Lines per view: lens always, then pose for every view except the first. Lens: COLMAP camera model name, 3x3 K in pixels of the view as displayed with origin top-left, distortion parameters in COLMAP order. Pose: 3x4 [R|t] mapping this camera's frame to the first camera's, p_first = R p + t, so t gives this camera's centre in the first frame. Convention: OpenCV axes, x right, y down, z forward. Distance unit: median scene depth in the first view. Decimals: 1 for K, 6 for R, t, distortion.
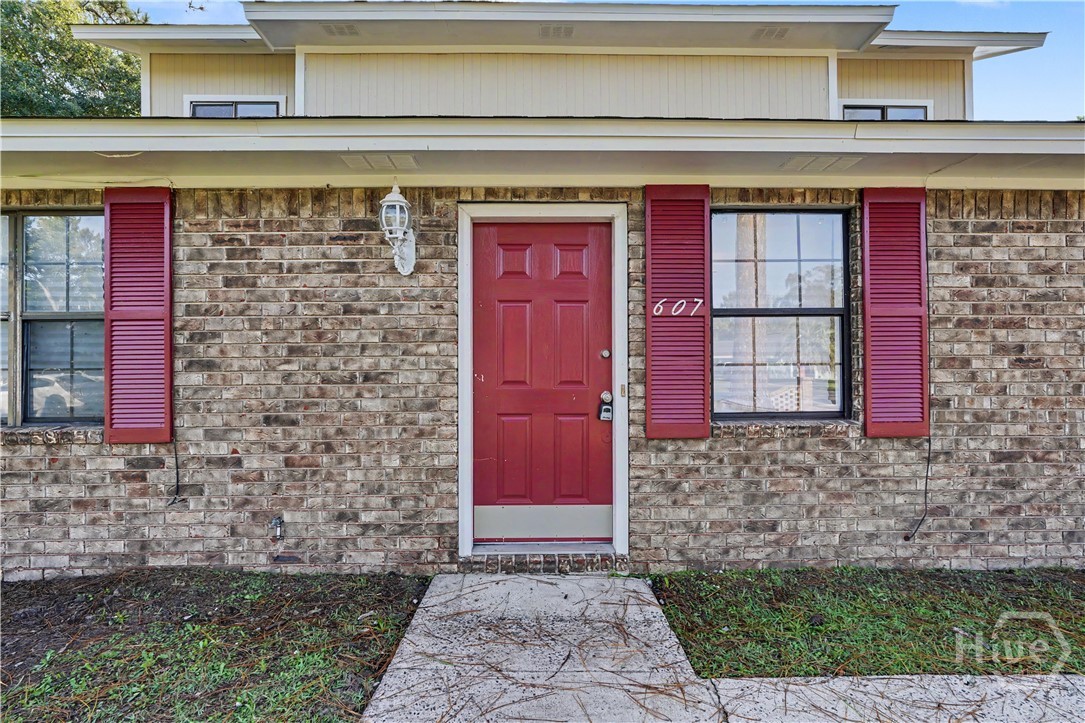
lens RADIAL K [[483.0, 0, 543.9], [0, 483.0, 362.7], [0, 0, 1]] dist [-0.009126, 0.002002]
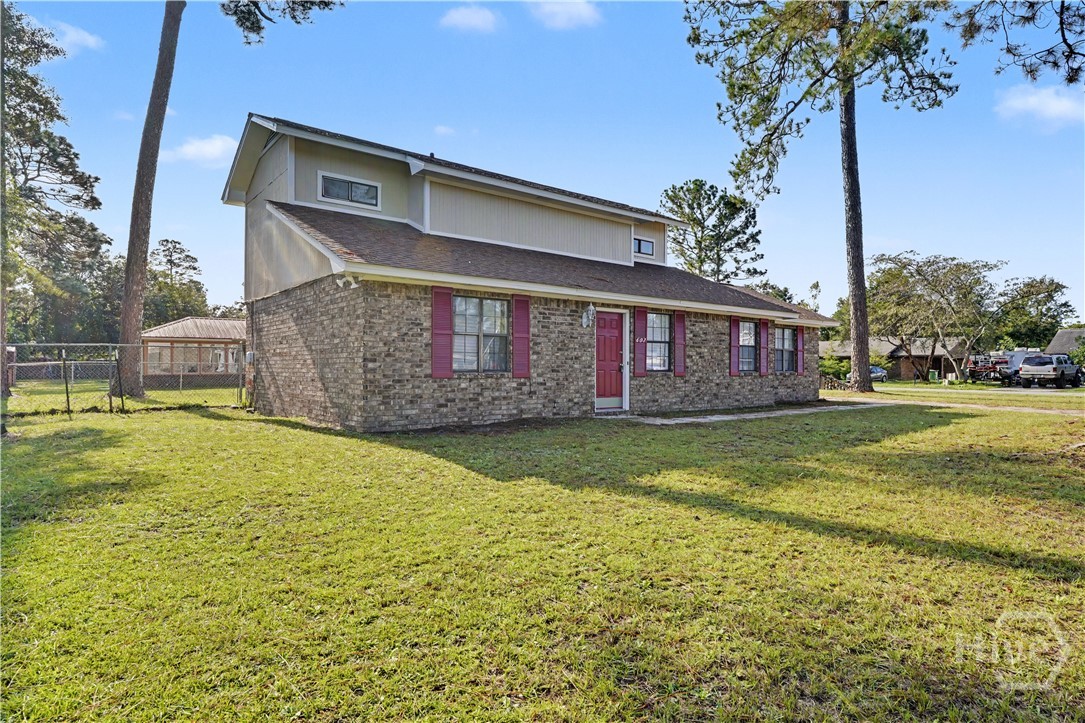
lens RADIAL K [[618.2, 0, 543.1], [0, 618.2, 361.1], [0, 0, 1]] dist [-0.001797, 0.000026]
pose [[0.788440, 0.014957, 0.614930, -3.101590], [-0.011246, 0.999888, -0.009901, 0.096156], [-0.615009, 0.000891, 0.788520, -2.168471]]
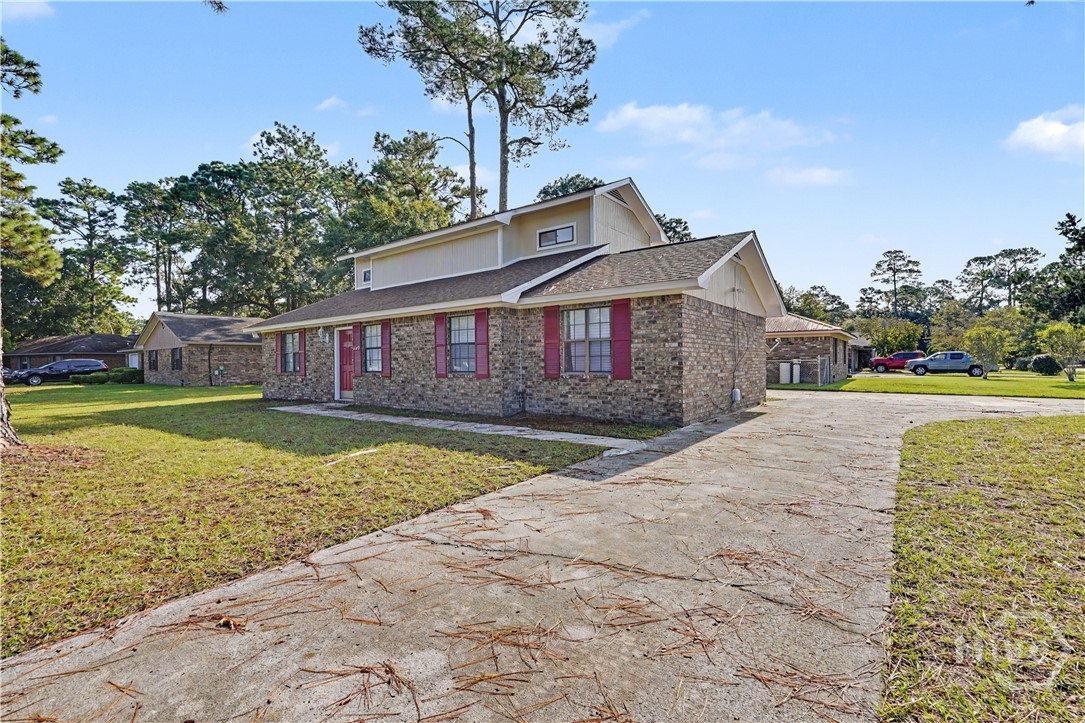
lens RADIAL K [[483.0, 0, 541.7], [0, 483.0, 362.8], [0, 0, 1]] dist [-0.009126, 0.002002]
pose [[0.778853, -0.006228, -0.627176, 4.534029], [0.014104, 0.999872, 0.007586, 0.018031], [0.627049, -0.014754, 0.778840, -1.491349]]
